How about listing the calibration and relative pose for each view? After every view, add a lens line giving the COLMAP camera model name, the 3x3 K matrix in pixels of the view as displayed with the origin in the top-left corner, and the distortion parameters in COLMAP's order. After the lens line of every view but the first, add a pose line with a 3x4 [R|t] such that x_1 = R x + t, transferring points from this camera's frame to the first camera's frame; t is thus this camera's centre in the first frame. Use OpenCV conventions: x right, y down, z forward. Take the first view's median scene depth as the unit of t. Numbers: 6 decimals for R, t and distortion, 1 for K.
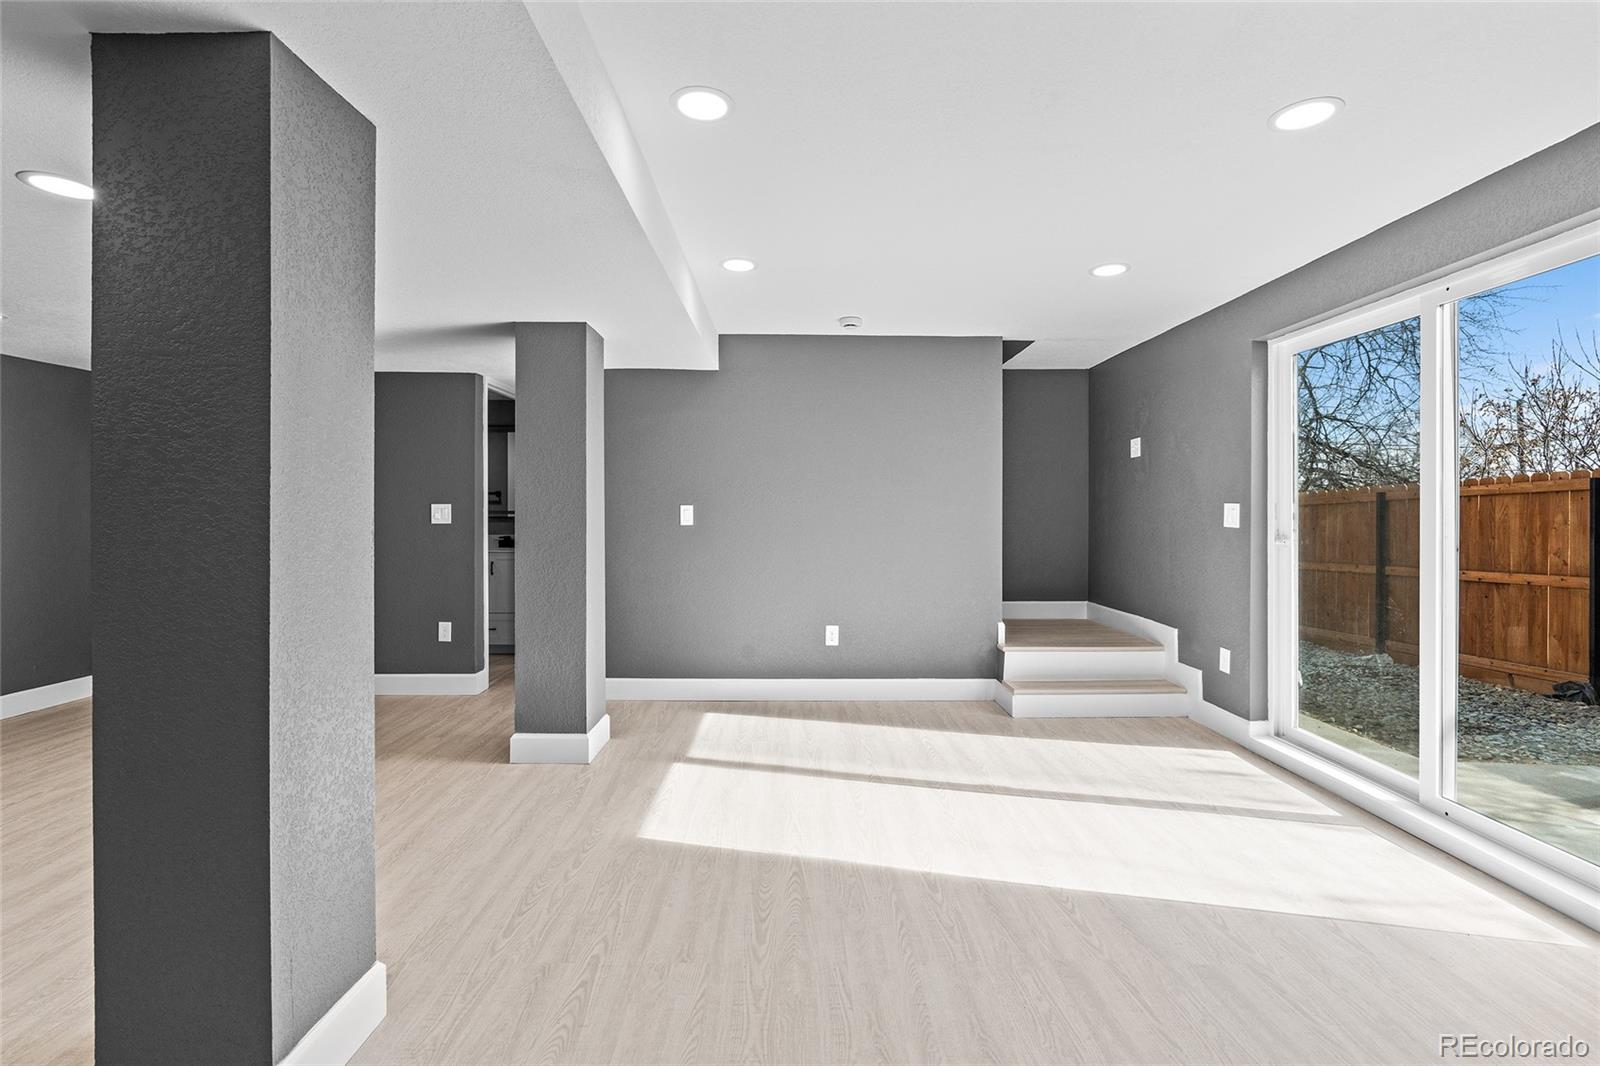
lens RADIAL K [[715.3, 0, 798.7], [0, 715.3, 515.4], [0, 0, 1]] dist [-0.001872, 0.000076]
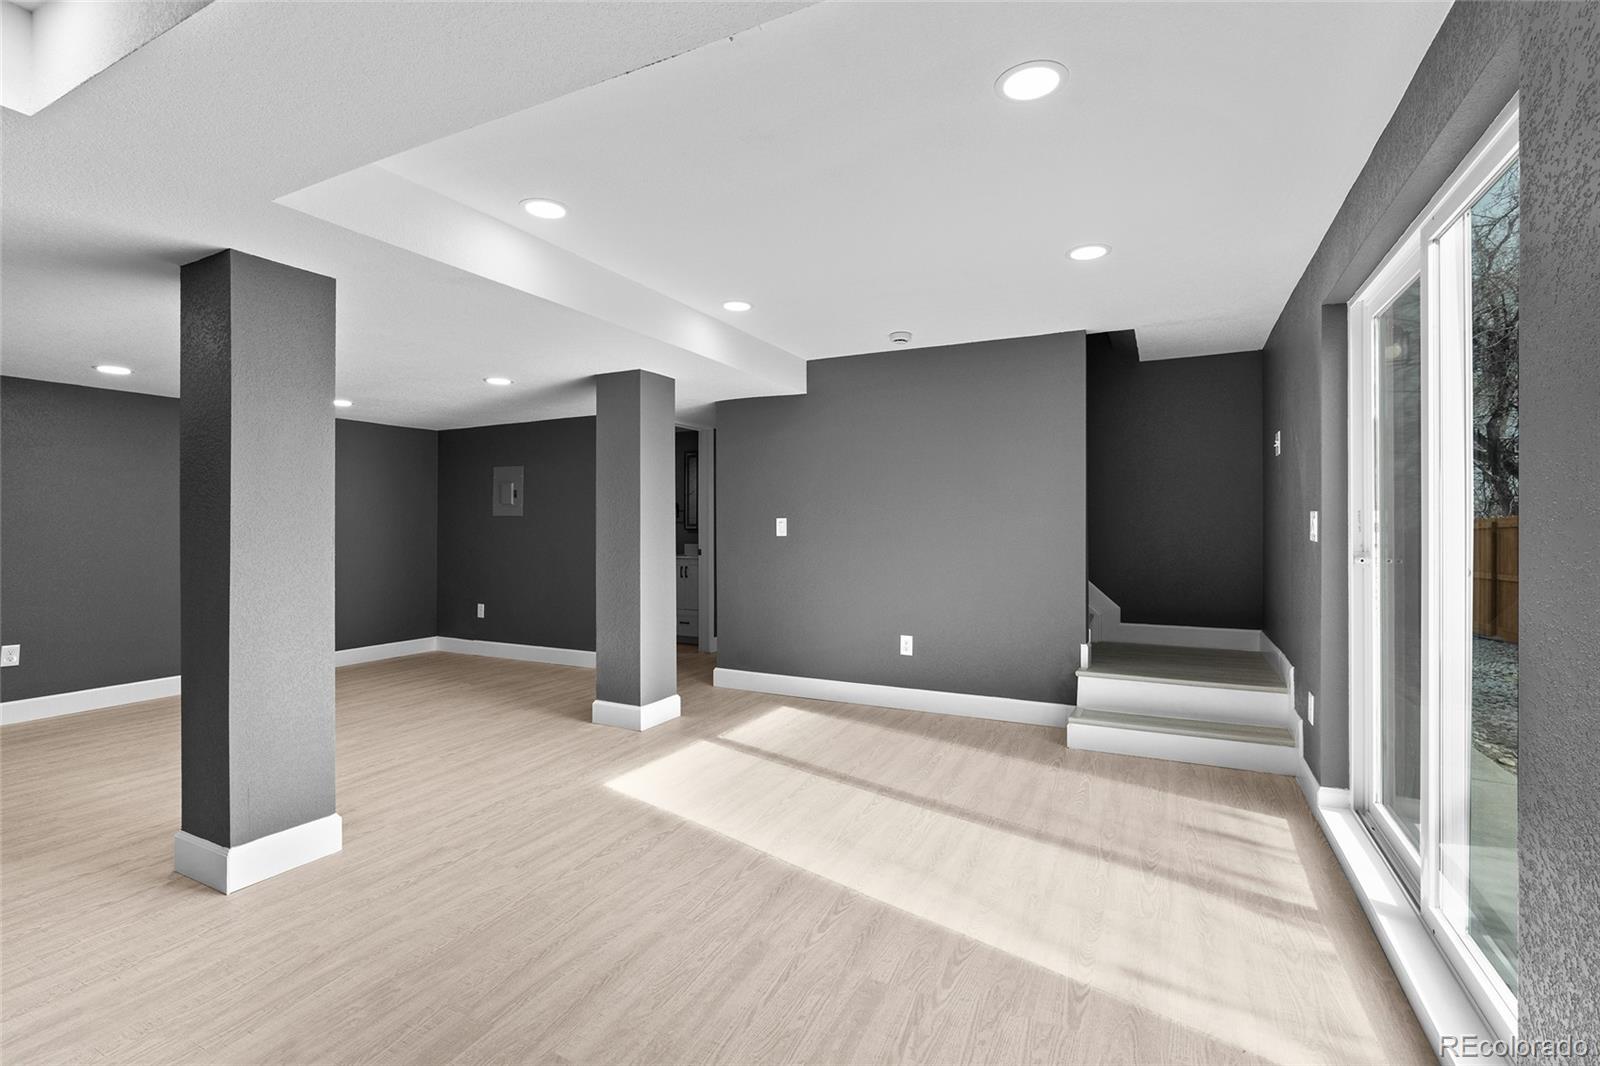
lens RADIAL K [[715.3, 0, 798.7], [0, 715.3, 515.4], [0, 0, 1]] dist [-0.001872, 0.000076]
pose [[0.886292, -0.013609, -0.462927, 0.515905], [0.004276, 0.999766, -0.021204, 0.007287], [0.463107, 0.016814, 0.886143, 0.040742]]
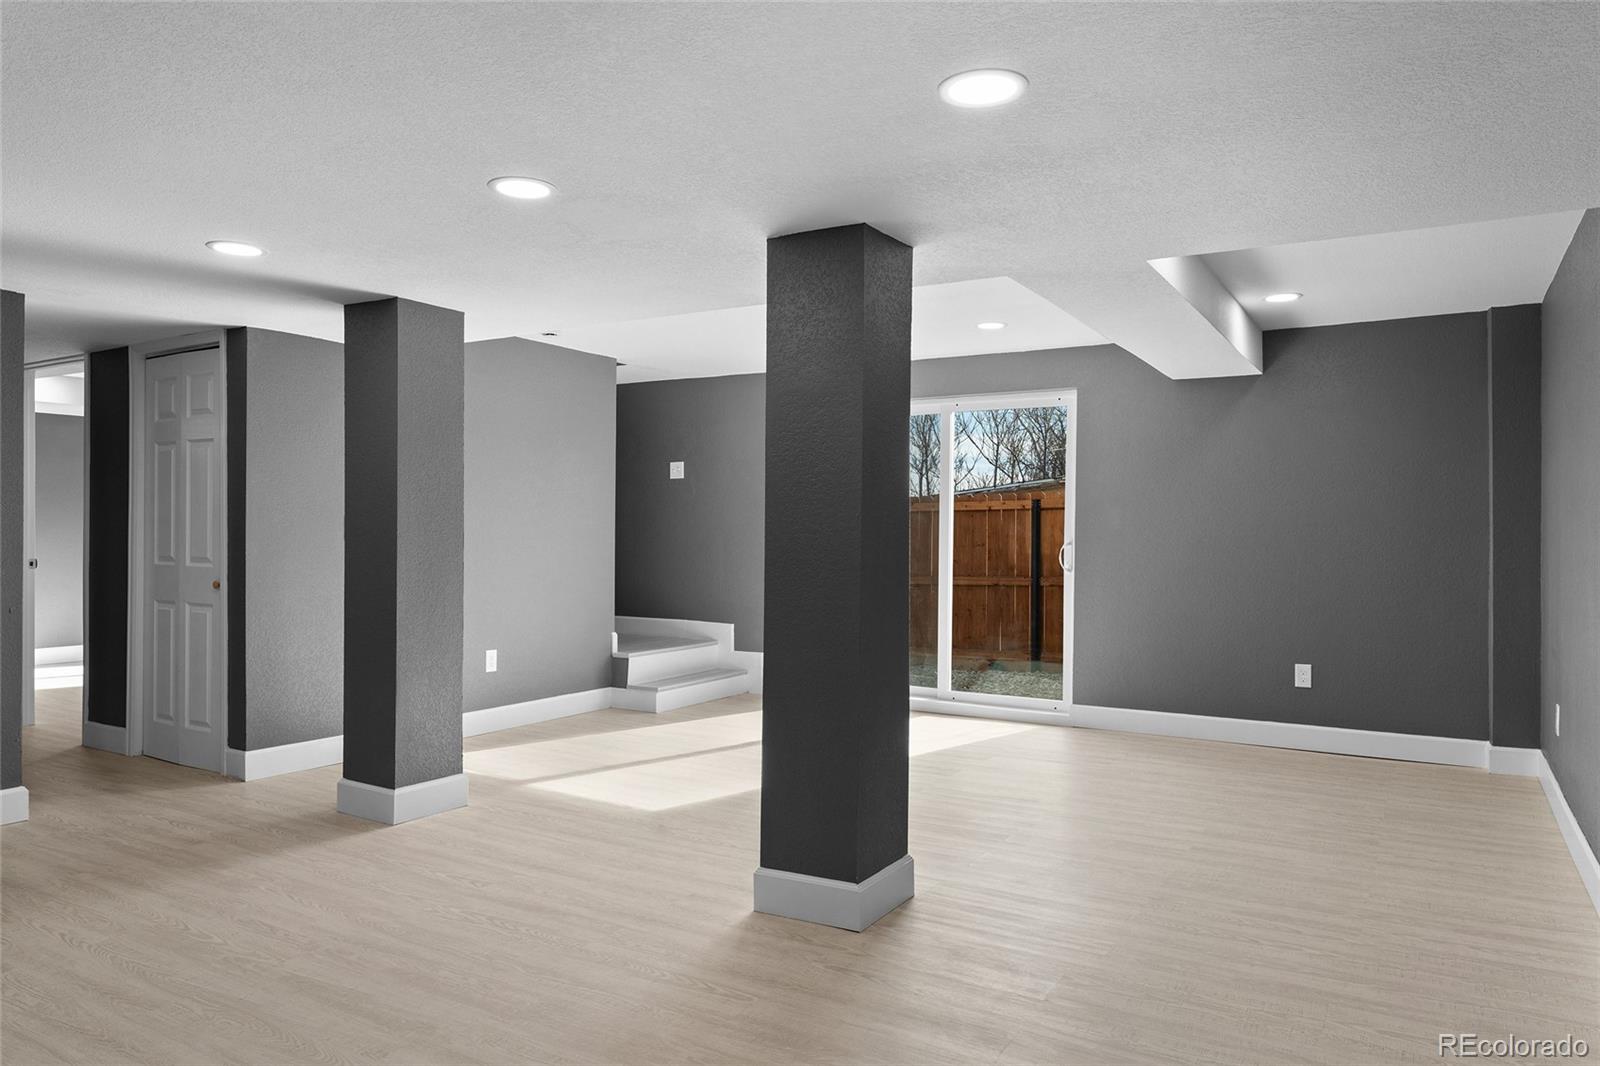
lens RADIAL K [[1057.4, 0, 800.0], [0, 1057.4, 533.0], [0, 0, 1]] dist [0.002343, 0.000707]
pose [[0.506362, 0.007172, 0.862291, -1.218194], [-0.003655, 0.999974, -0.006171, 0.018484], [-0.862313, -0.000027, 0.506375, -0.012972]]
